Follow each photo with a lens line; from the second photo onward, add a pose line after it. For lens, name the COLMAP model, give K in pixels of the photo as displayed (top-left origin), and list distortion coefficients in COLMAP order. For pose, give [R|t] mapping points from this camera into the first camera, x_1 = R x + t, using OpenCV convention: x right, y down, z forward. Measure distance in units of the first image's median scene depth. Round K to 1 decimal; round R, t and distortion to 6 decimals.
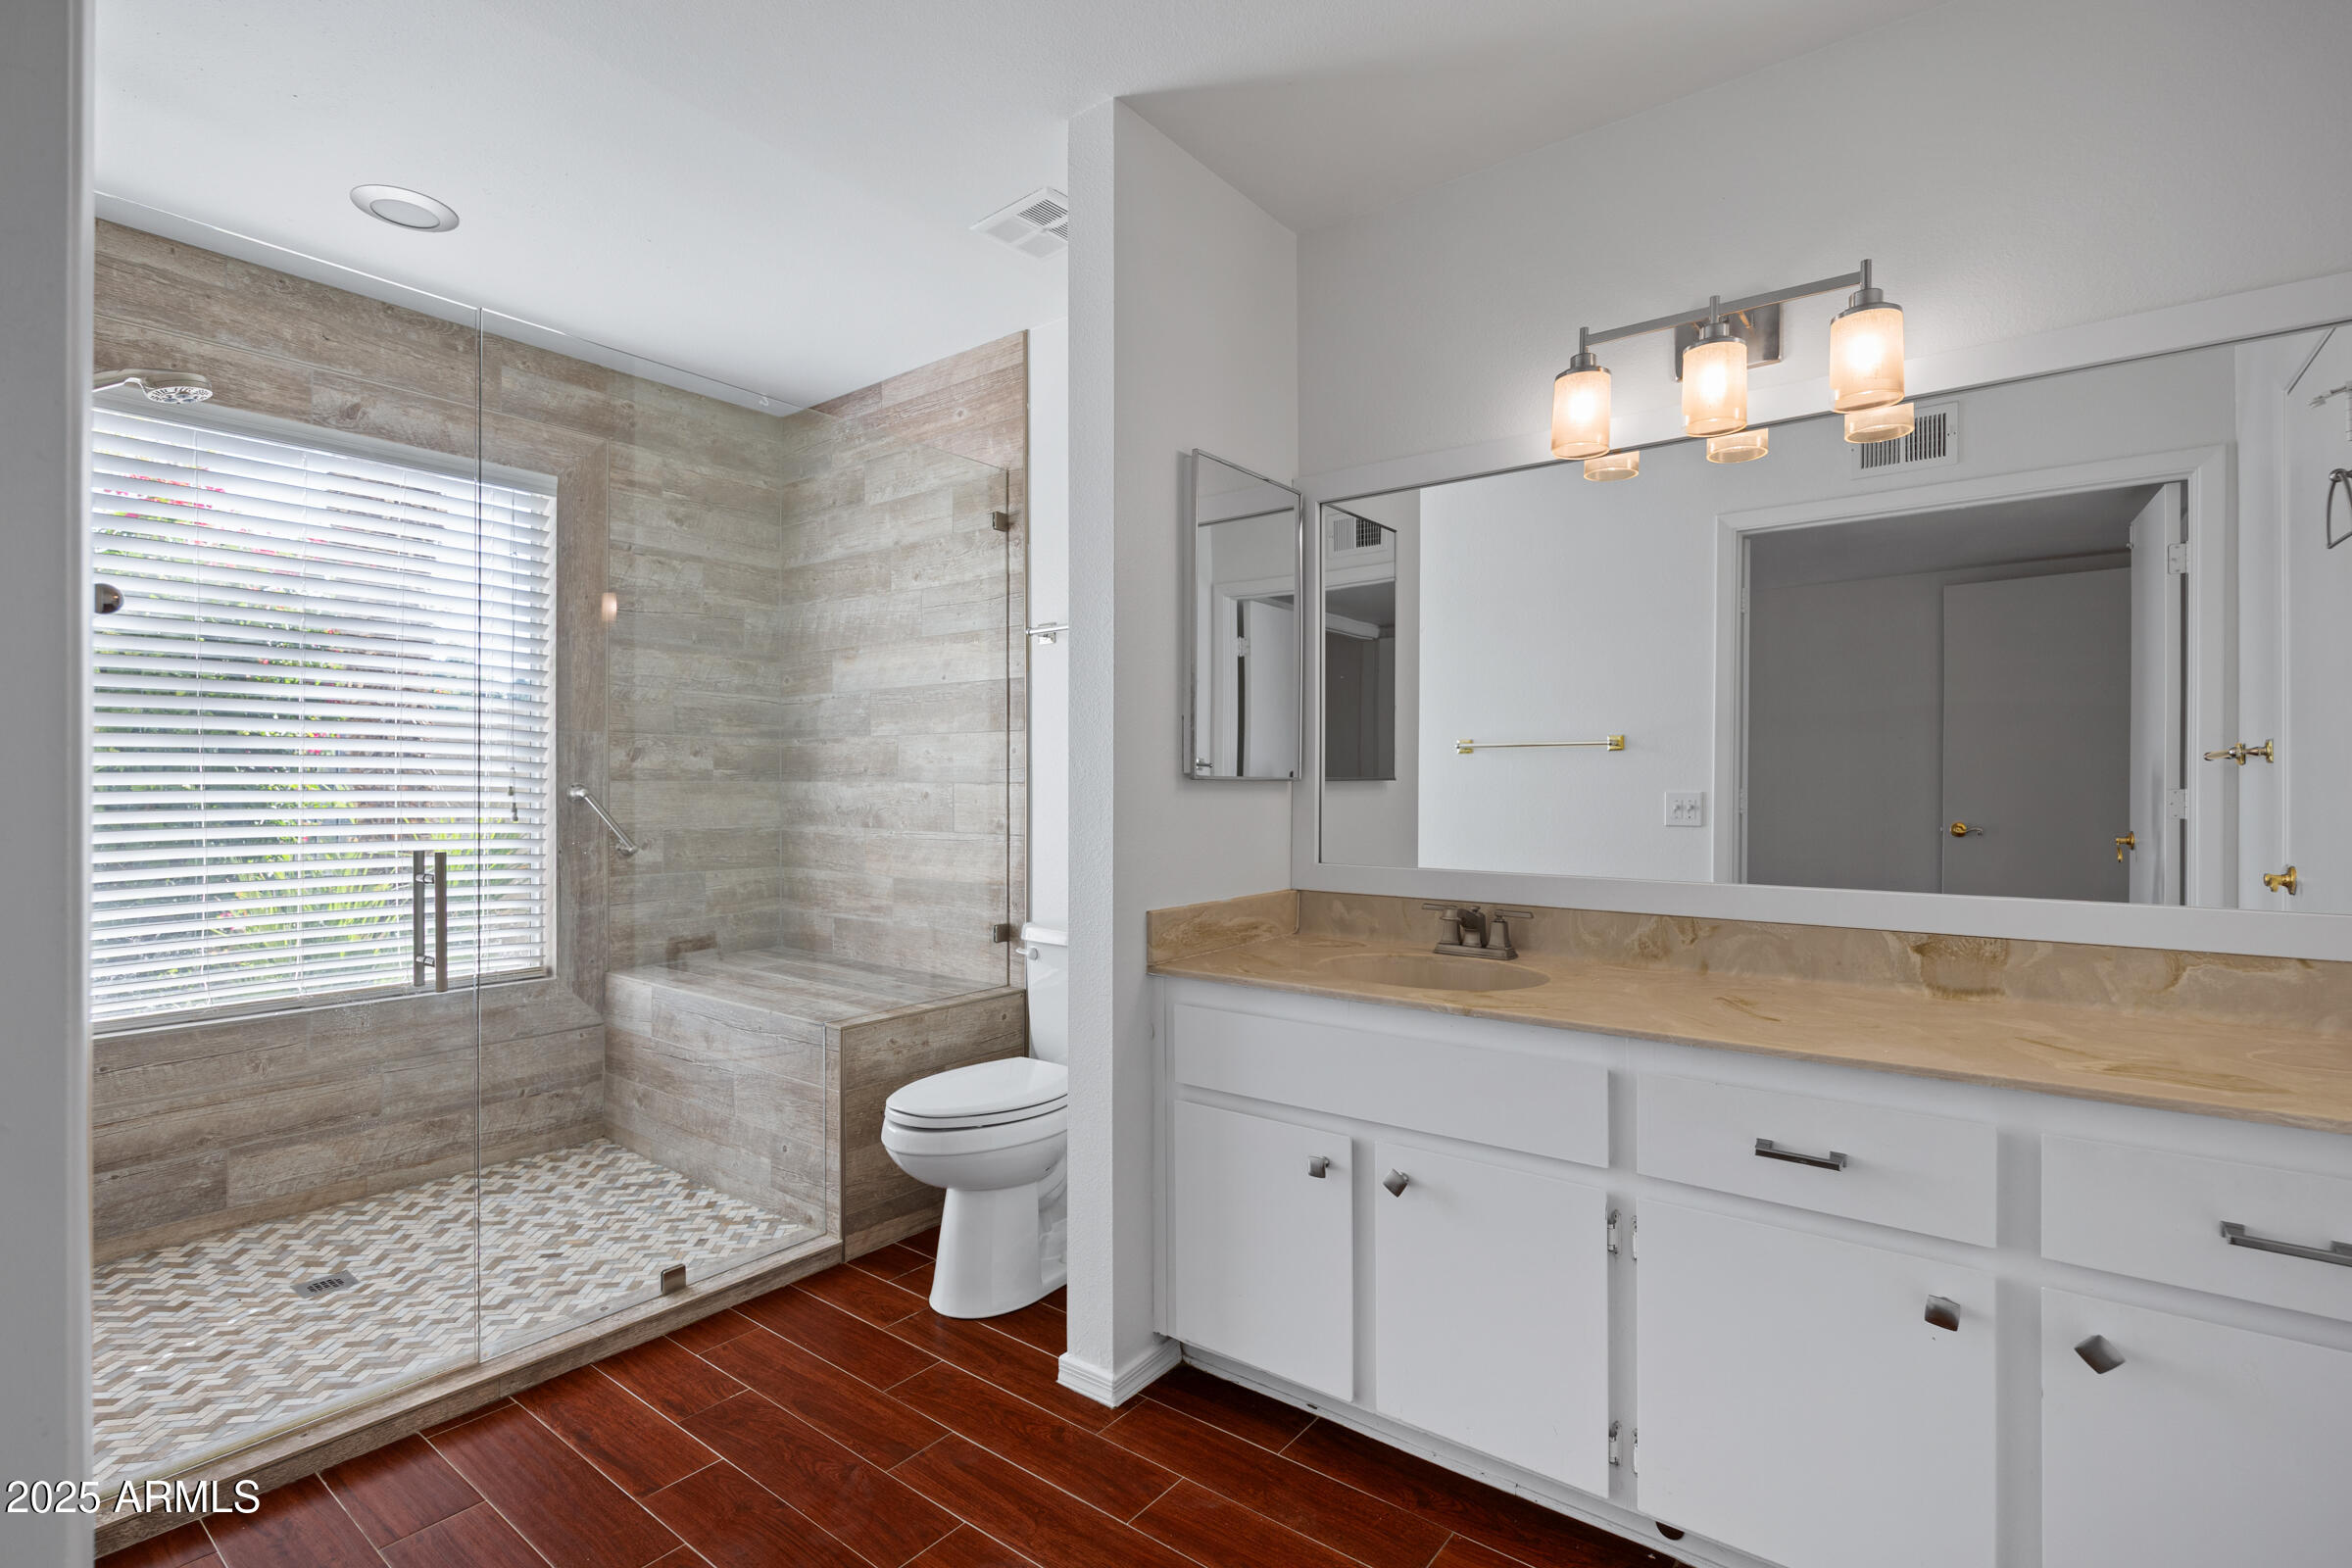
lens RADIAL K [[1096.5, 0, 1174.0], [0, 1096.5, 785.7], [0, 0, 1]] dist [-0.002992, -0.000510]
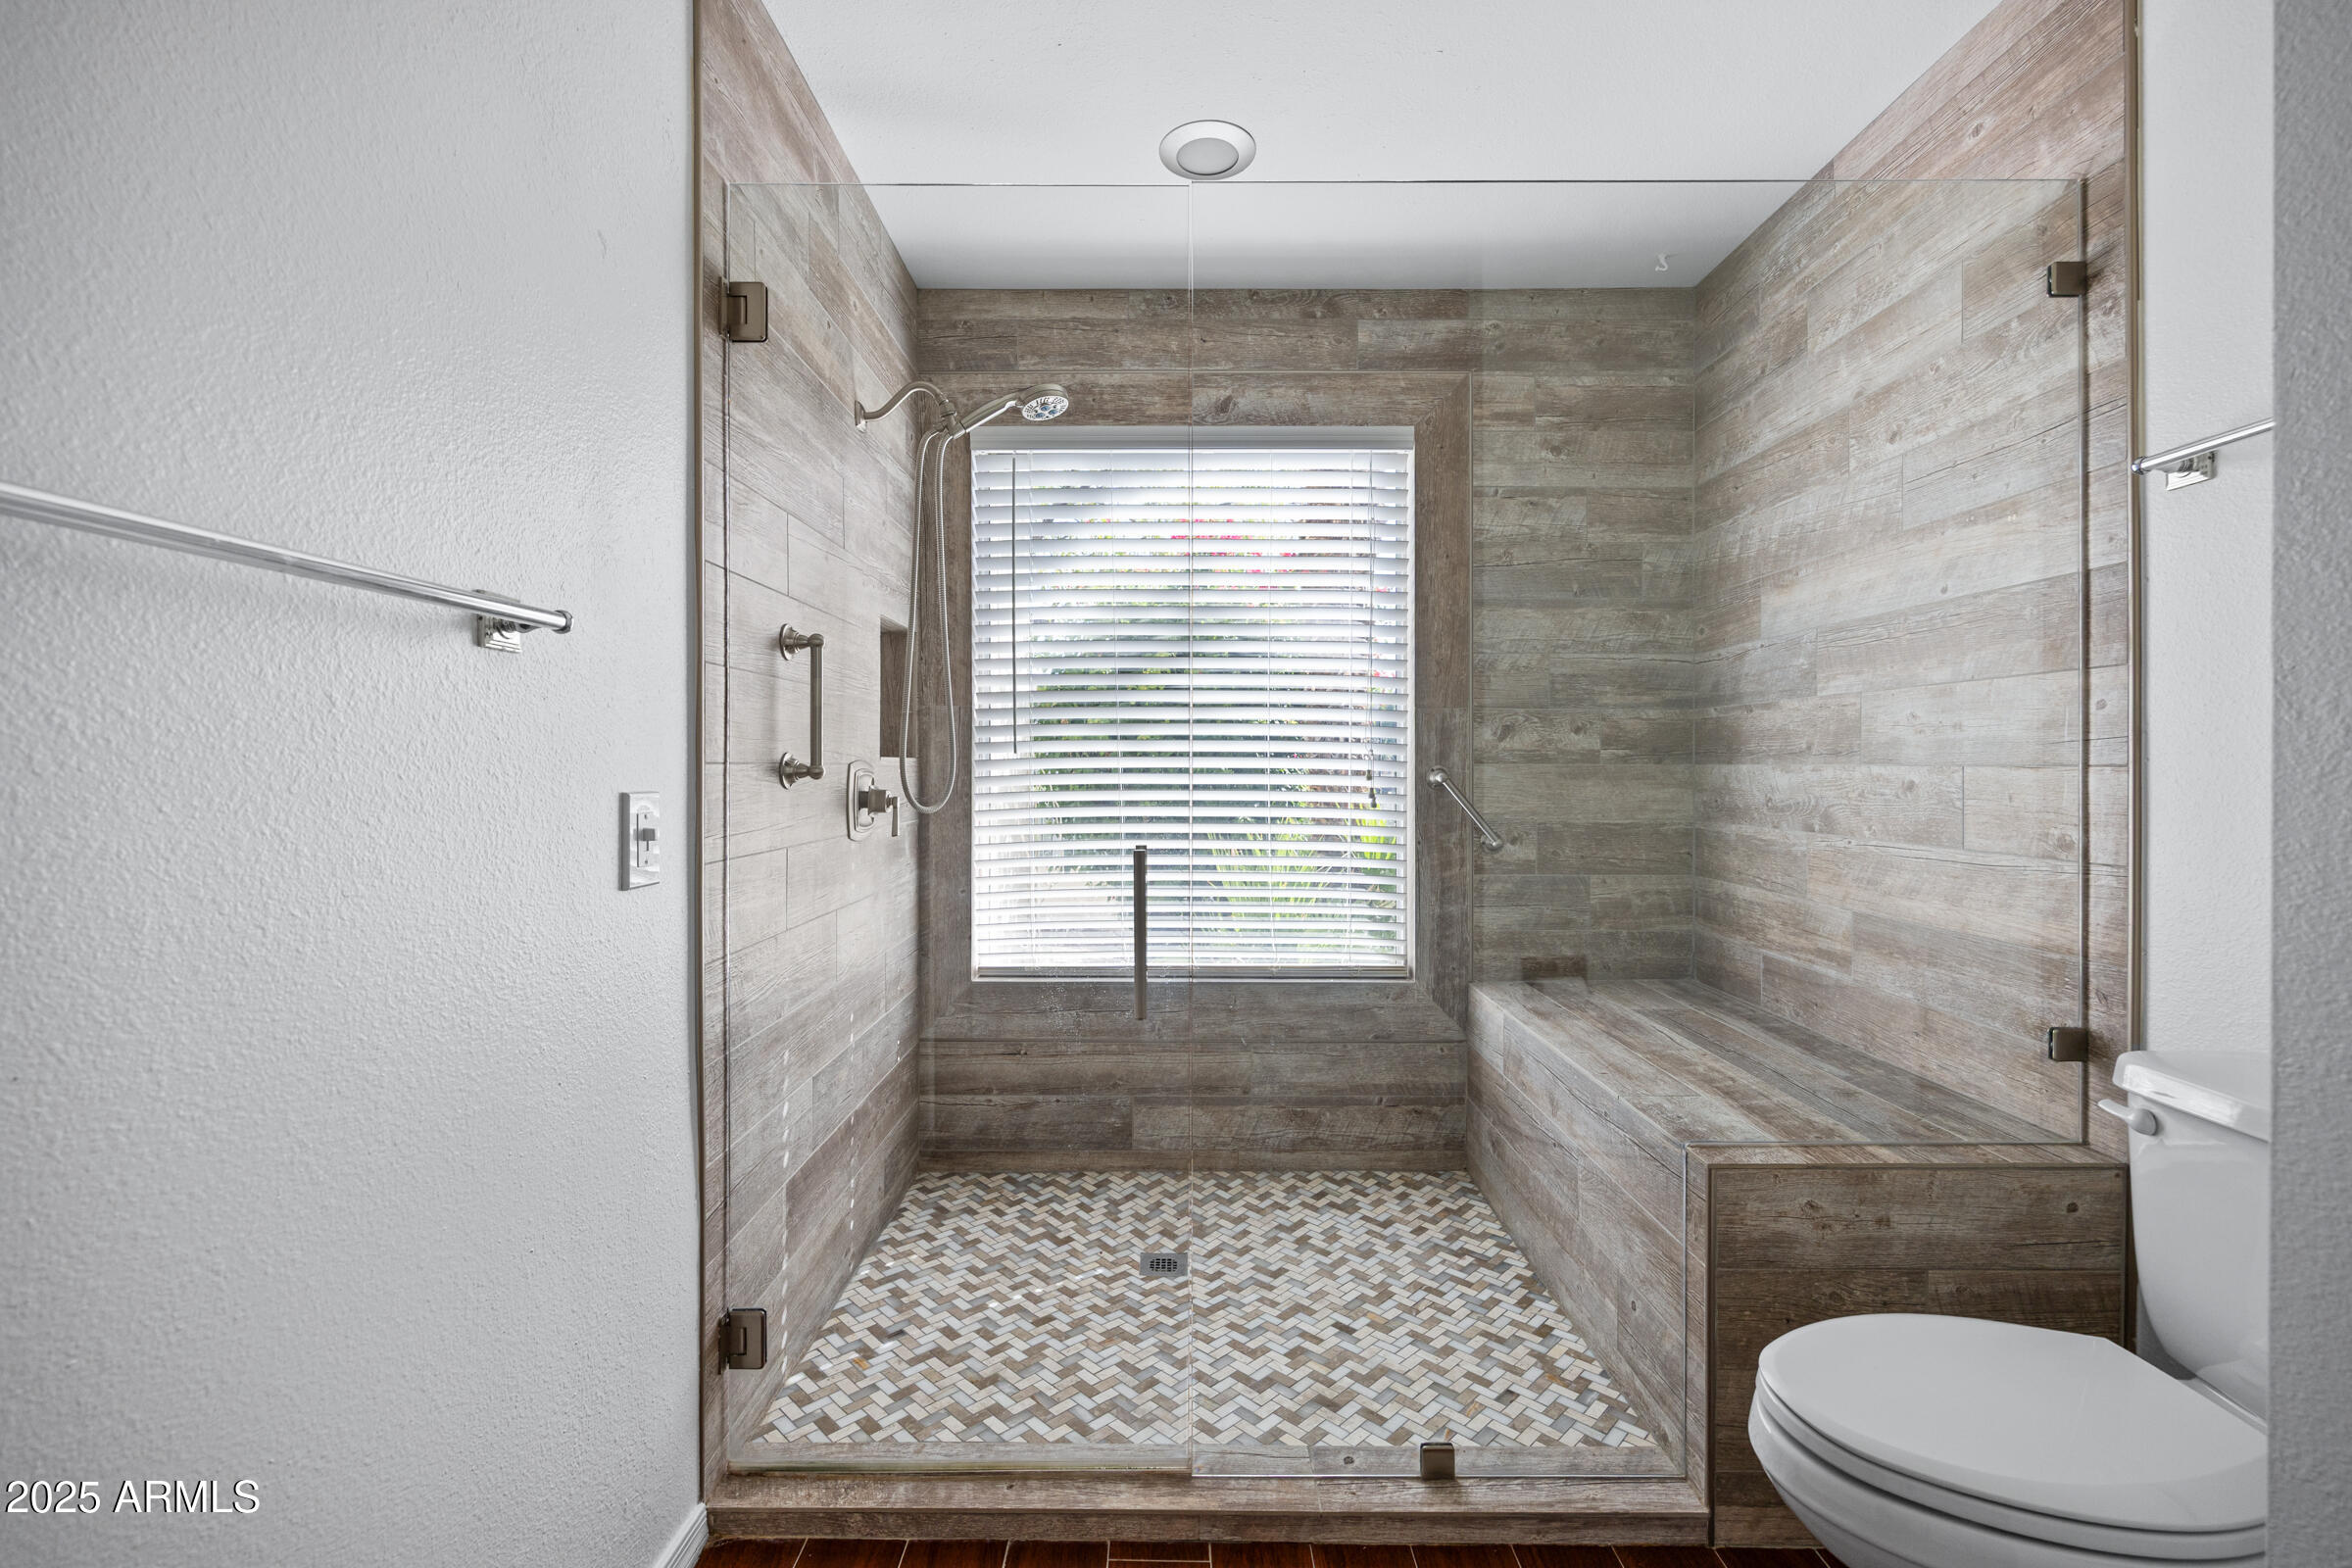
lens RADIAL K [[982.5, 0, 1172.6], [0, 982.5, 769.7], [0, 0, 1]] dist [-0.002672, 0.000318]
pose [[0.604947, 0.001934, -0.796264, -0.041627], [-0.001415, 0.999998, 0.001354, -0.000520], [0.796265, 0.000308, 0.604948, 0.371559]]
